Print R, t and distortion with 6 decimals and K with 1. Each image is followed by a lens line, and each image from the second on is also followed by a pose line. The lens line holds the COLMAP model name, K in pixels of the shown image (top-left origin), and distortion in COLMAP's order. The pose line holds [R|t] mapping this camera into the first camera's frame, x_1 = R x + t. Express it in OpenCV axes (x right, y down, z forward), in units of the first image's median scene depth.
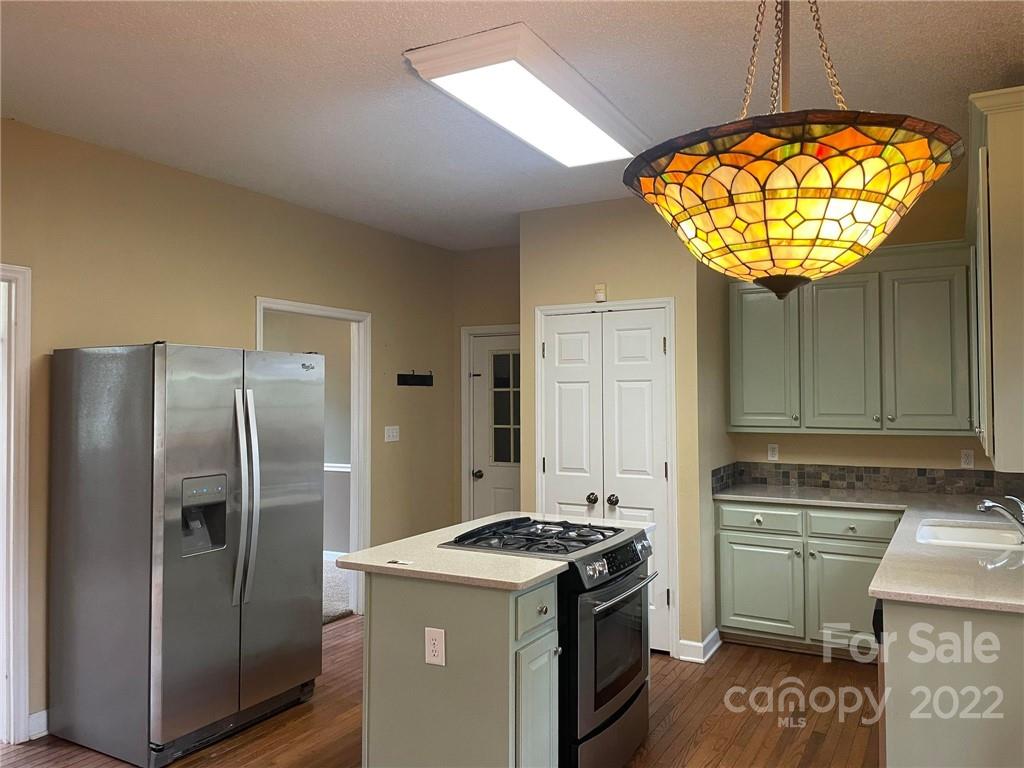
lens RADIAL K [[766.6, 0, 513.5], [0, 766.6, 378.3], [0, 0, 1]] dist [0.098522, -0.131721]
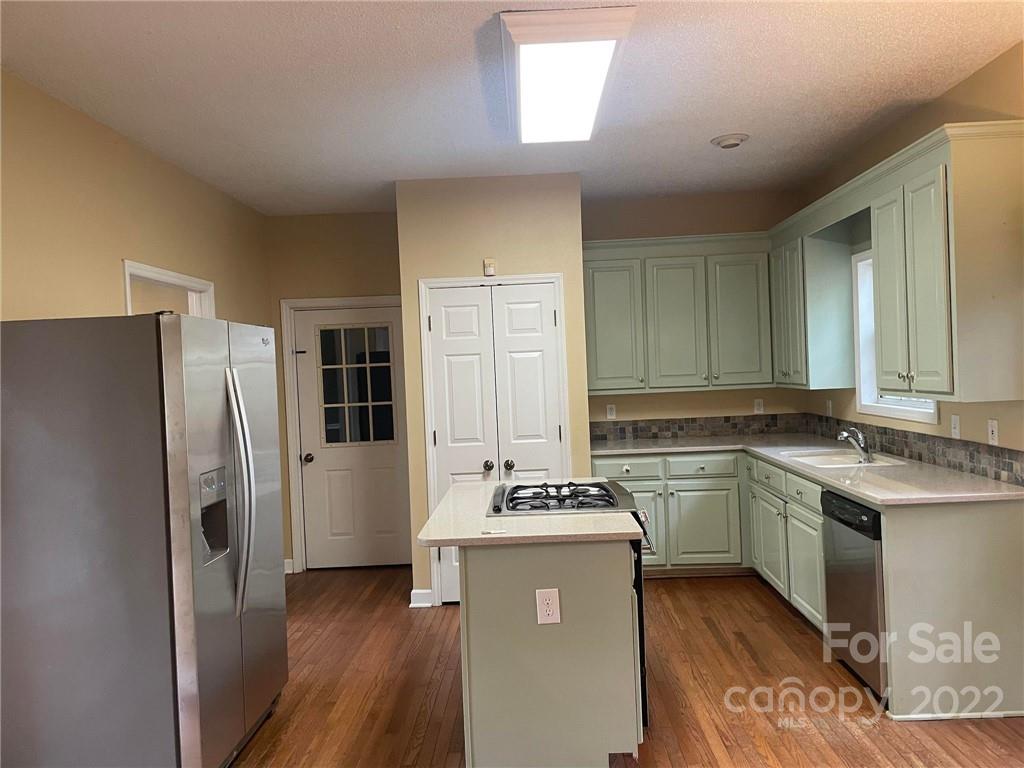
lens RADIAL K [[770.1, 0, 512.0], [0, 770.1, 384.0], [0, 0, 1]] dist [0.103017, -0.127952]
pose [[0.886379, -0.043669, 0.460897, -0.351466], [0.027419, 0.998746, 0.041897, 0.003011], [-0.462148, -0.024499, 0.886464, 0.065009]]
